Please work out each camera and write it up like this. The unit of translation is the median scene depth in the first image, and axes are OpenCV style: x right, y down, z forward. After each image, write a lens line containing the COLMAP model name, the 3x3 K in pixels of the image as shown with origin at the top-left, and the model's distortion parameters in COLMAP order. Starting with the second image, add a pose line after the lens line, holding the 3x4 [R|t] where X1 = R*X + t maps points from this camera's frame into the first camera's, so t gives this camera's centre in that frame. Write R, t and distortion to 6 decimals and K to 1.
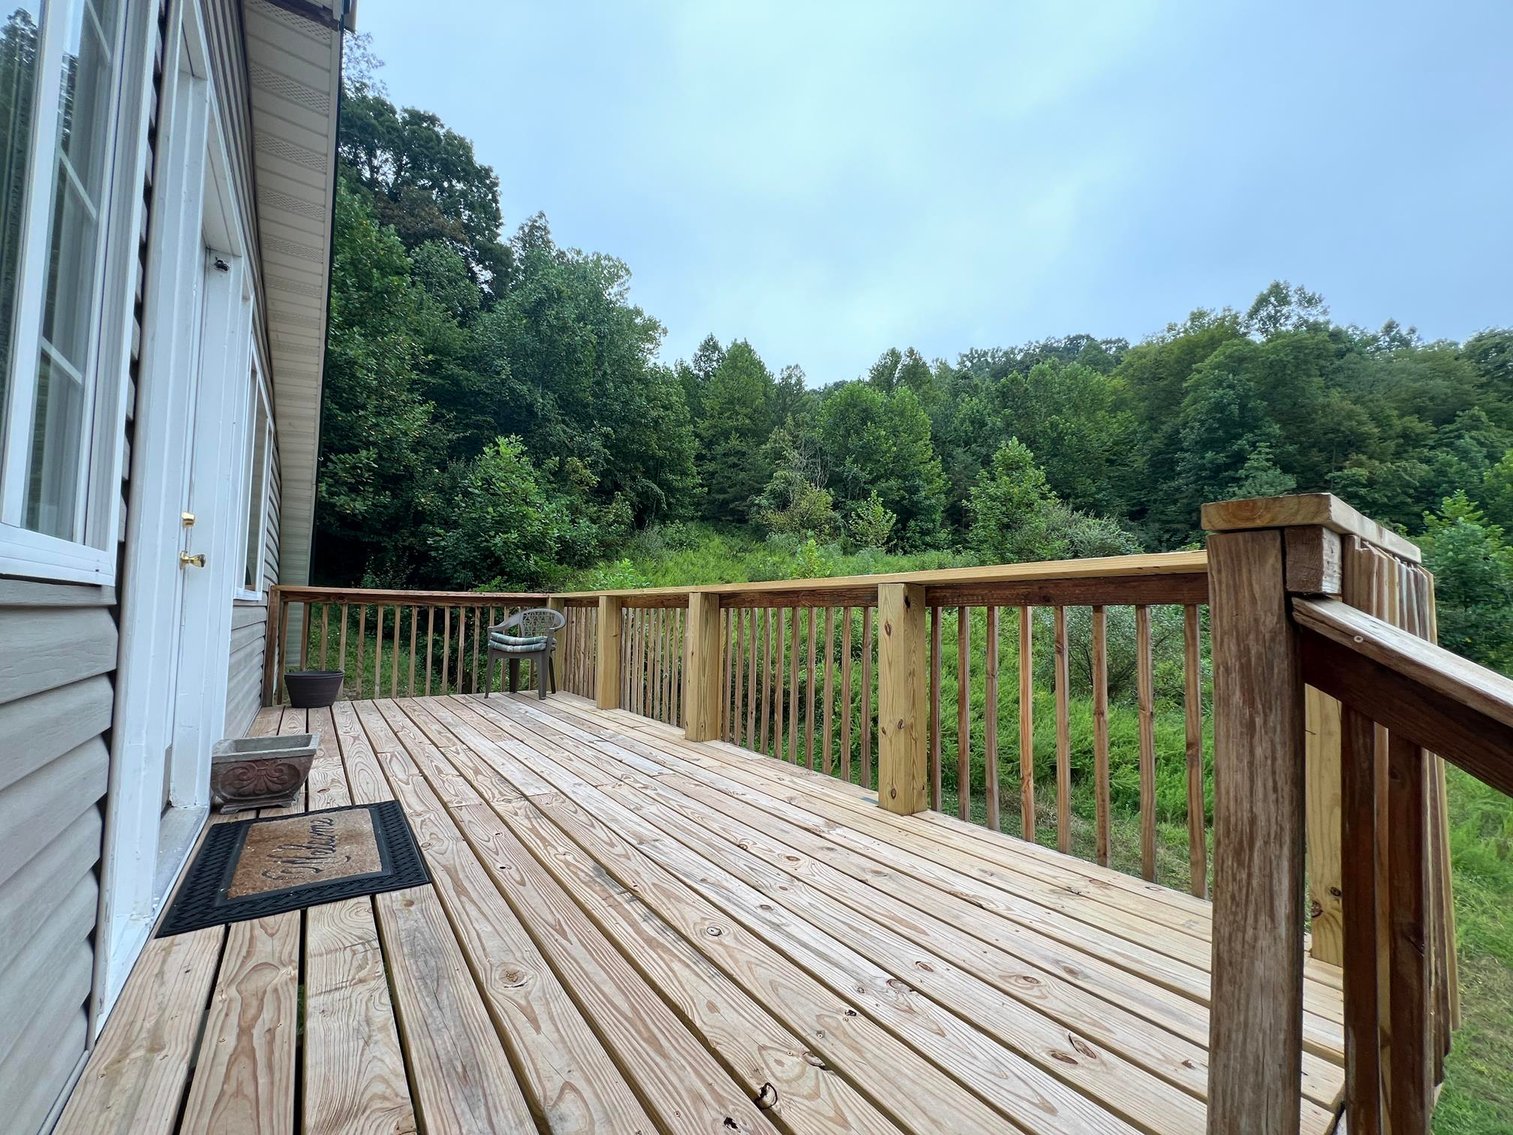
lens RADIAL K [[605.9, 0, 753.6], [0, 605.9, 577.8], [0, 0, 1]] dist [-0.001173, 0.000021]
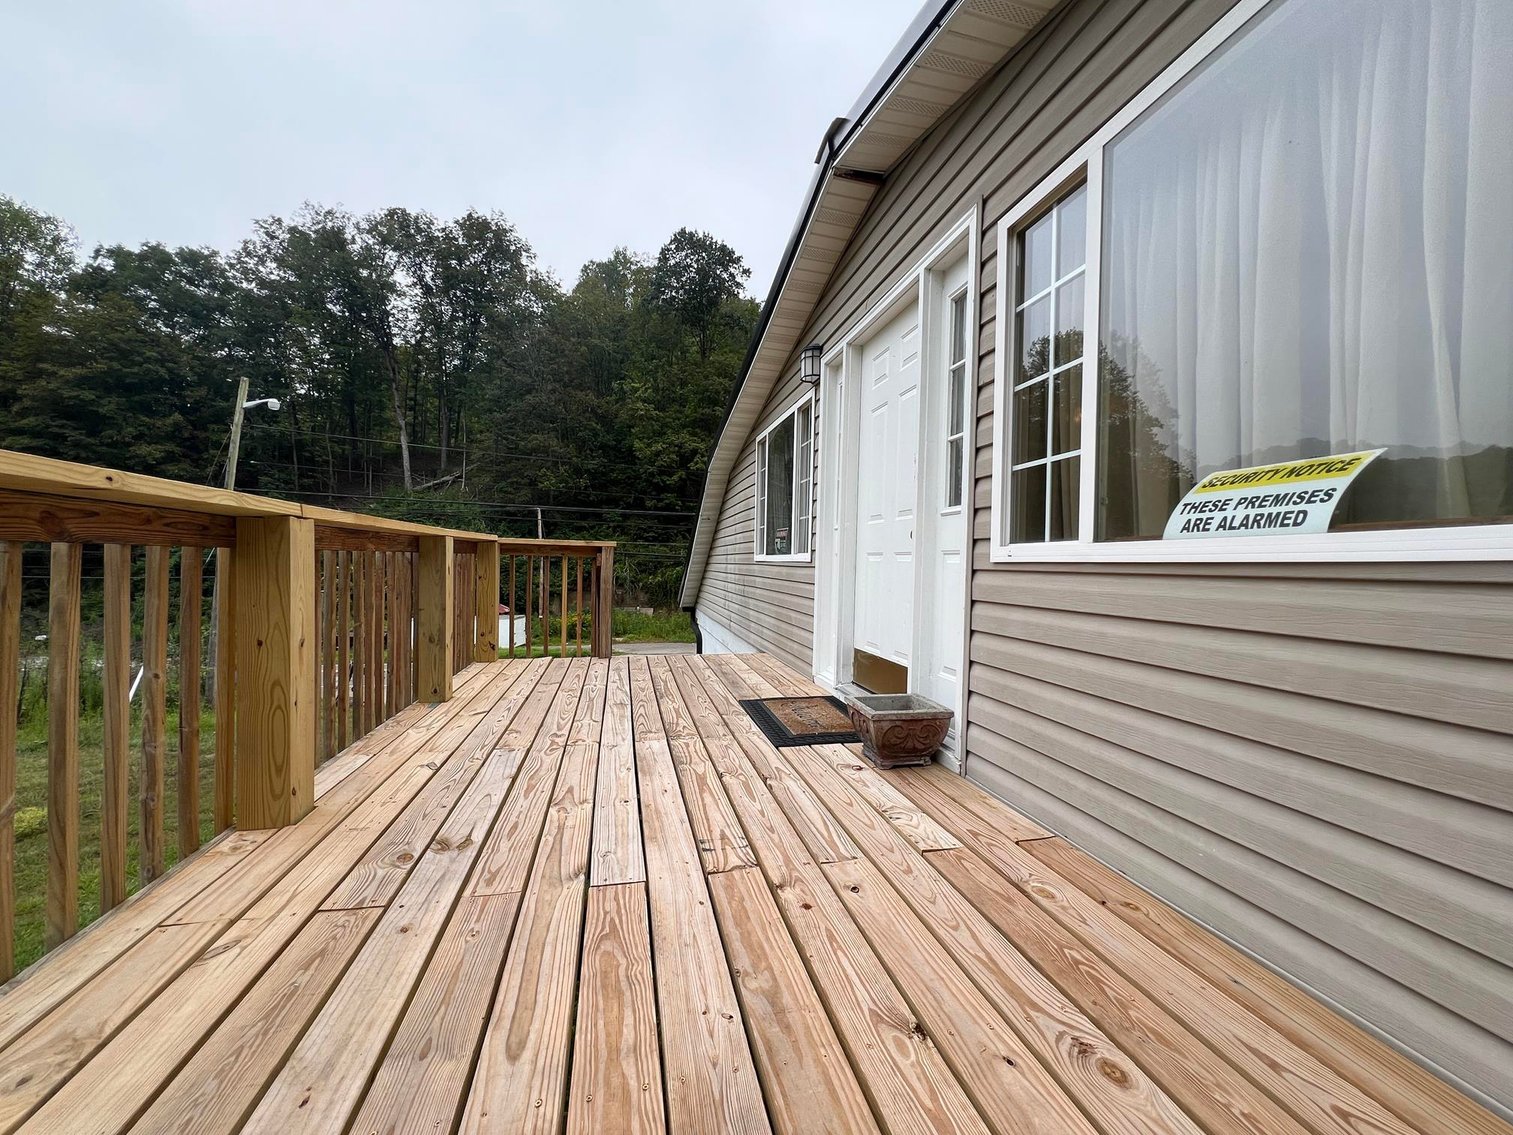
lens RADIAL K [[605.9, 0, 756.9], [0, 605.9, 566.8], [0, 0, 1]] dist [-0.001173, 0.000021]
pose [[-0.916430, -0.034208, 0.398730, -0.903344], [-0.053420, 0.997880, -0.037168, 0.086378], [-0.396613, -0.055362, -0.916315, 1.869424]]
